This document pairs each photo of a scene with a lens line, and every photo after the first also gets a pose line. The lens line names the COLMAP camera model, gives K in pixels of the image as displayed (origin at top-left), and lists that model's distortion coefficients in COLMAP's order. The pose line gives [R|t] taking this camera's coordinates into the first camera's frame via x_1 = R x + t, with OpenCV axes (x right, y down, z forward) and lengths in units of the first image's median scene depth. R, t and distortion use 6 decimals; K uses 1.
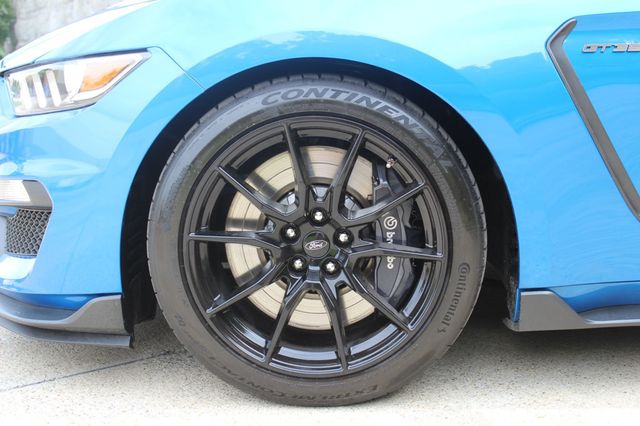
lens RADIAL K [[932.1, 0, 320.7], [0, 932.1, 214.1], [0, 0, 1]] dist [-0.052632, 0.000000]
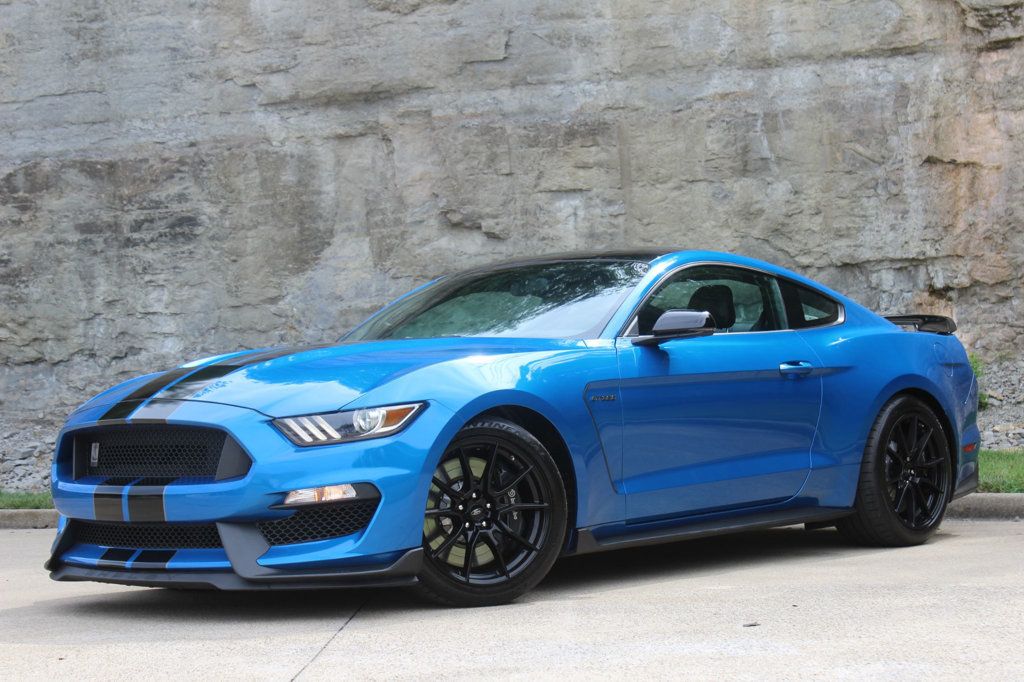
lens RADIAL K [[2112.0, 0, 518.8], [0, 2112.0, 339.6], [0, 0, 1]] dist [0.042676, 0.000000]
pose [[0.625787, 0.010937, 0.779917, -3.161992], [0.147361, 0.980237, -0.131985, 0.262755], [-0.765947, 0.197524, 0.611808, -1.616826]]
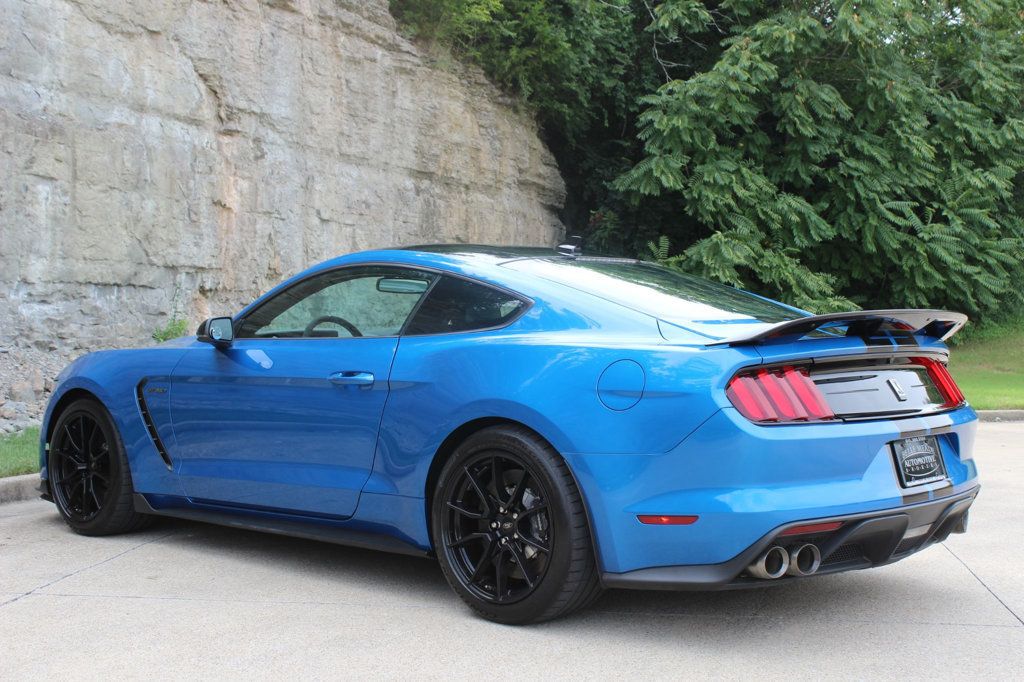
lens RADIAL K [[1381.9, 0, 505.4], [0, 1381.9, 340.6], [0, 0, 1]] dist [-0.059794, 0.000000]
pose [[-0.698865, 0.003841, 0.715243, -2.414219], [0.101100, 0.990476, 0.093466, -1.245833], [-0.708072, 0.137631, -0.692597, 7.581657]]
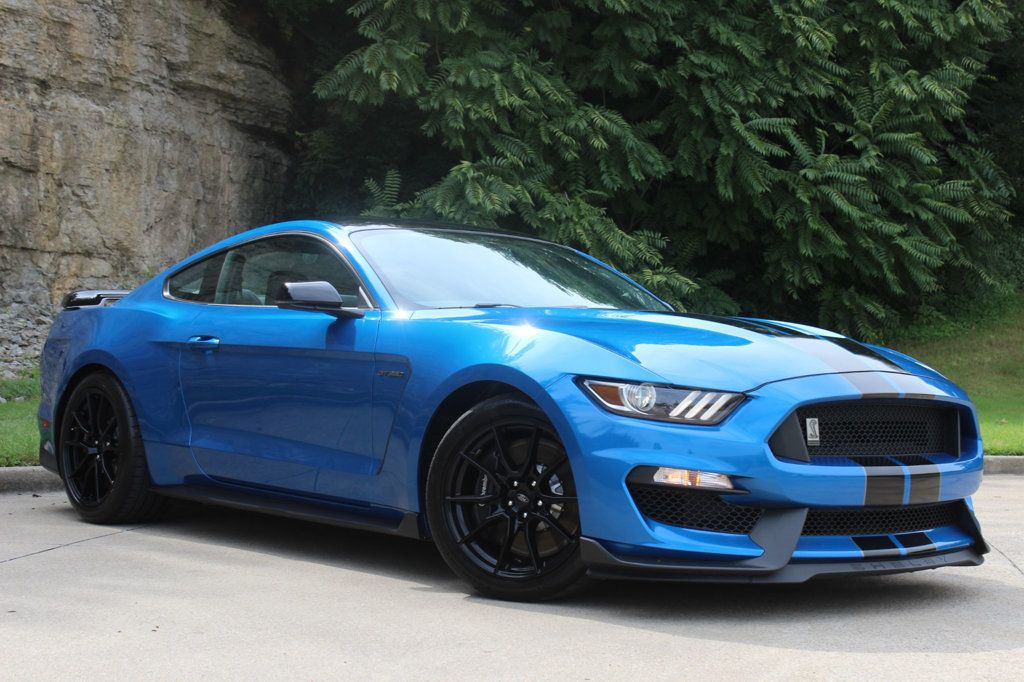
lens RADIAL K [[1755.2, 0, 515.4], [0, 1755.2, 344.6], [0, 0, 1]] dist [0.004237, 0.000000]
pose [[-0.688630, -0.000035, 0.725113, -2.260640], [0.091567, 0.991990, 0.087008, -0.638120], [-0.719308, 0.126313, -0.683111, 3.980494]]
